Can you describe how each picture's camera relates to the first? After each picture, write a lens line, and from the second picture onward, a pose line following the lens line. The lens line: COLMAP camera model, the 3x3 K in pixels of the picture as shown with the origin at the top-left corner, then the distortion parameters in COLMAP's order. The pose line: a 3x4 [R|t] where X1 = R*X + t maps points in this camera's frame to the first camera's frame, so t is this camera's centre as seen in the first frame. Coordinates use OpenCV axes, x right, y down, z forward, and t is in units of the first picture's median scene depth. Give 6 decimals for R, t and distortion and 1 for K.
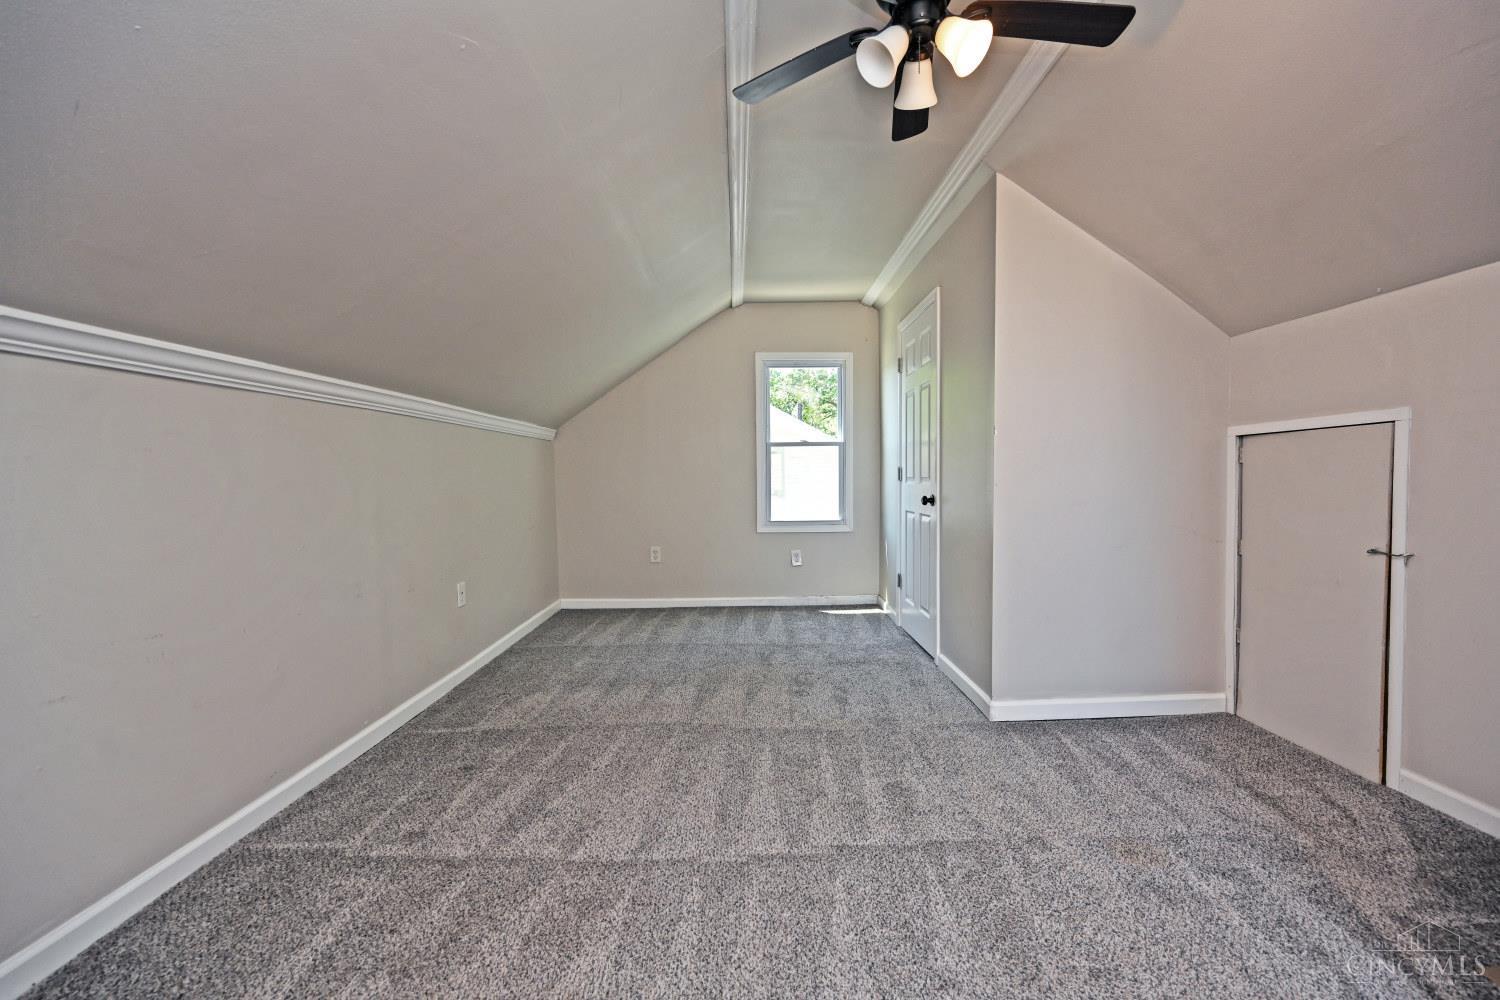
lens RADIAL K [[598.6, 0, 754.7], [0, 598.6, 505.8], [0, 0, 1]] dist [-0.000145, -0.000001]
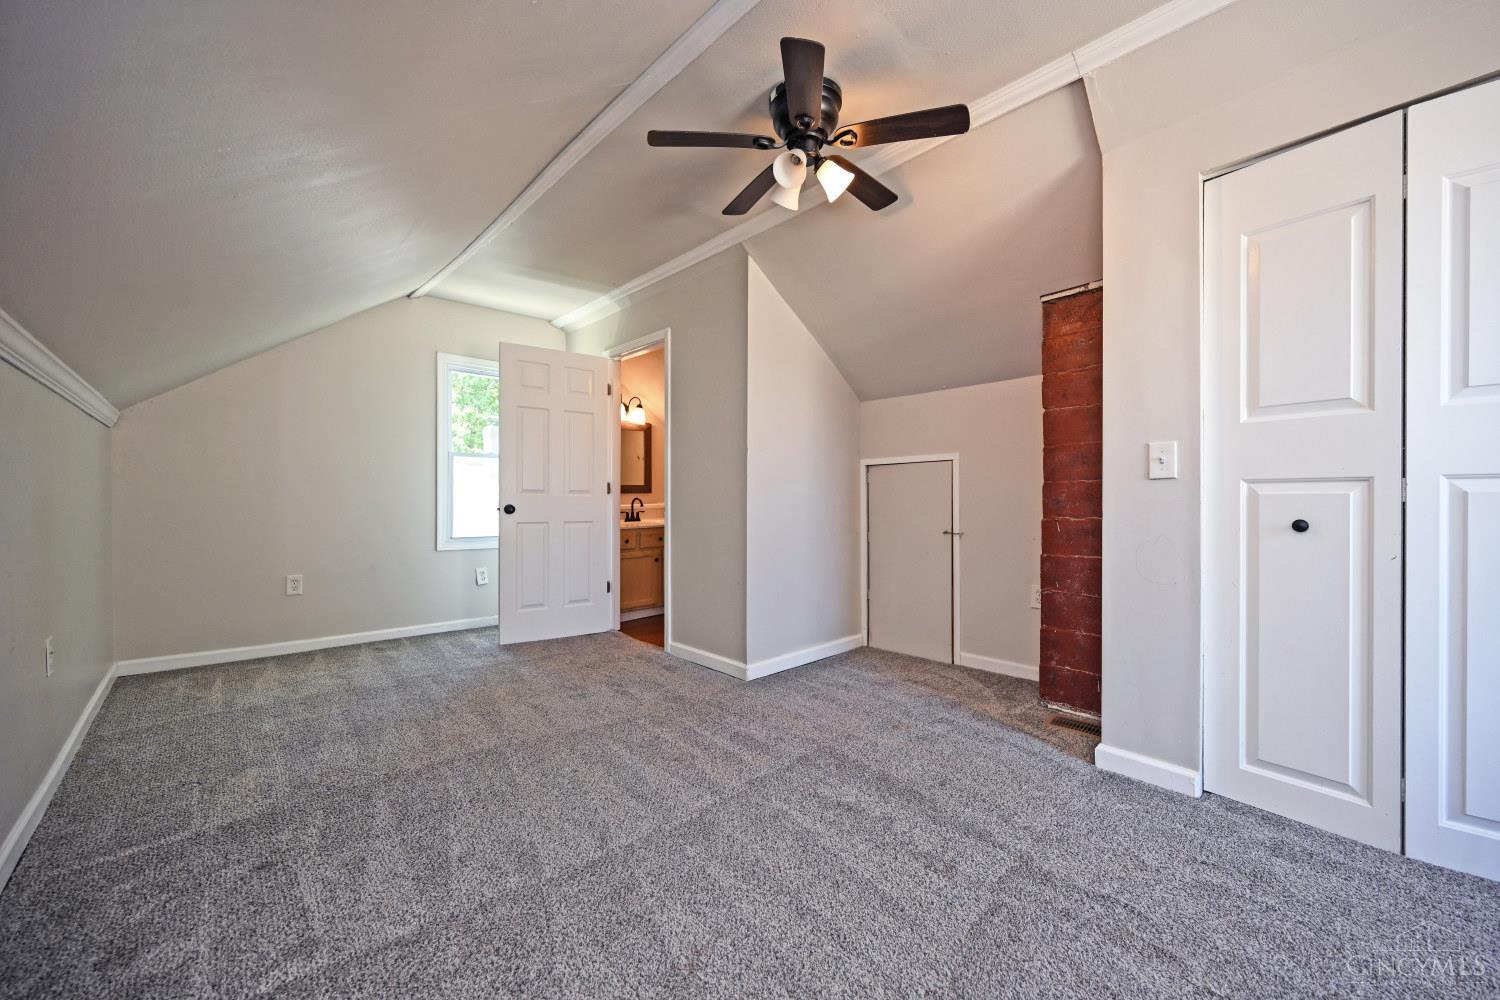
lens RADIAL K [[583.0, 0, 750.0], [0, 583.0, 500.0], [0, 0, 1]] dist [-0.000091, -0.000037]
pose [[0.752927, 0.013103, 0.657974, -0.435225], [0.021646, 0.998768, -0.044658, 0.035752], [-0.657748, 0.047867, 0.751715, 0.058018]]
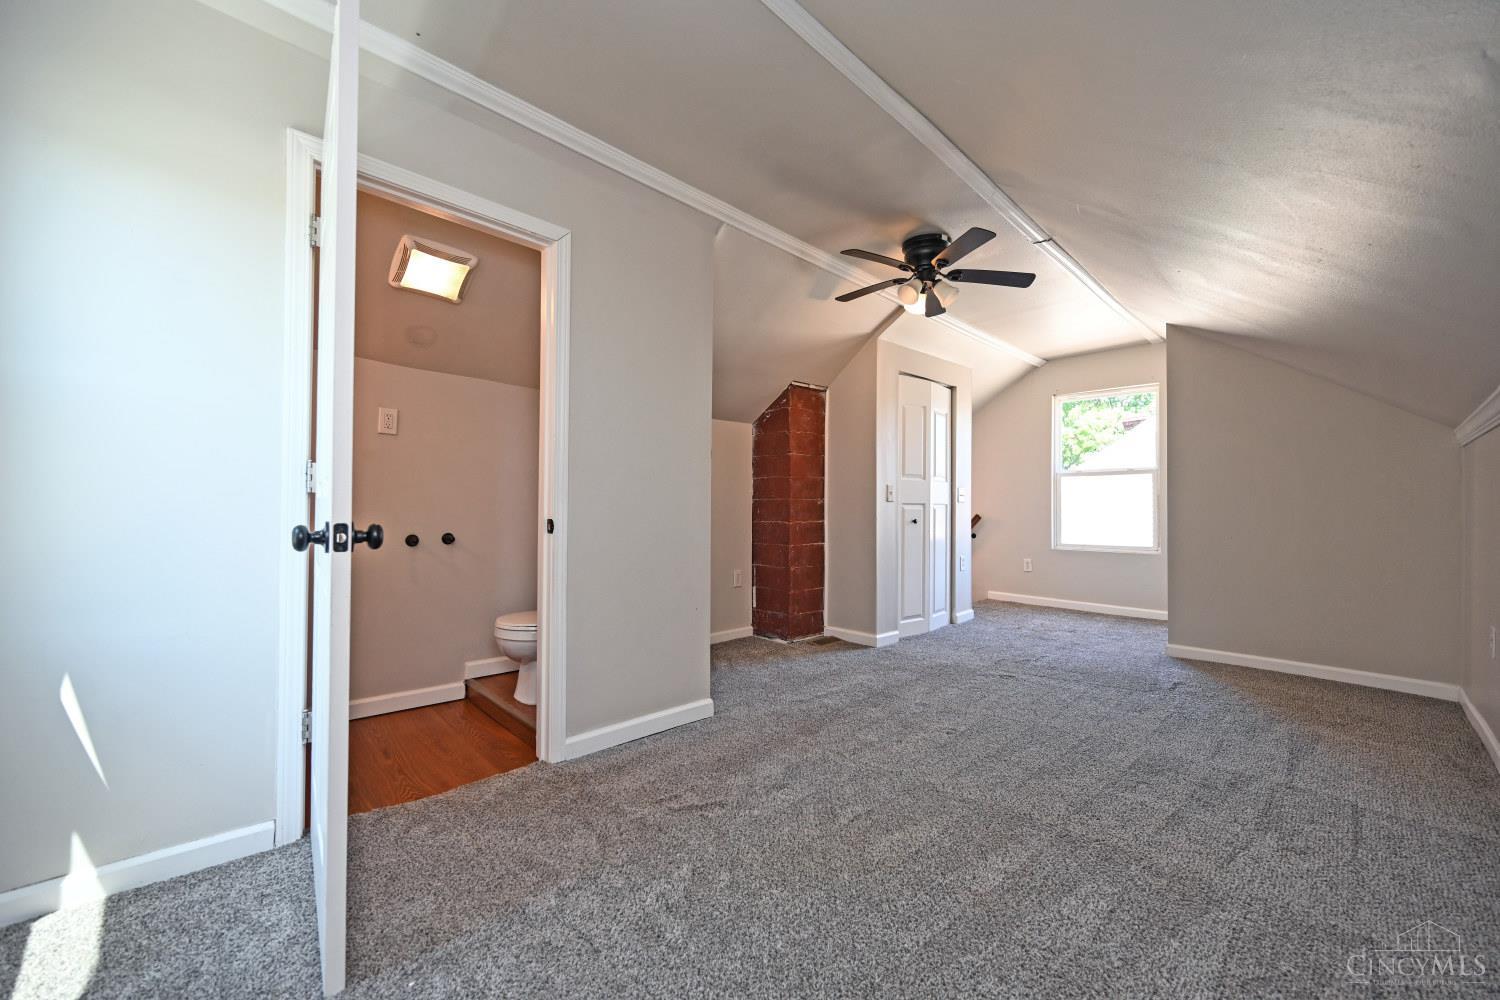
lens RADIAL K [[583.0, 0, 750.0], [0, 583.0, 500.0], [0, 0, 1]] dist [-0.000091, -0.000037]
pose [[-0.672825, 0.025005, 0.739379, -0.486821], [0.039026, 0.999237, 0.001720, -0.040067], [-0.738772, 0.030012, -0.673287, 1.751750]]
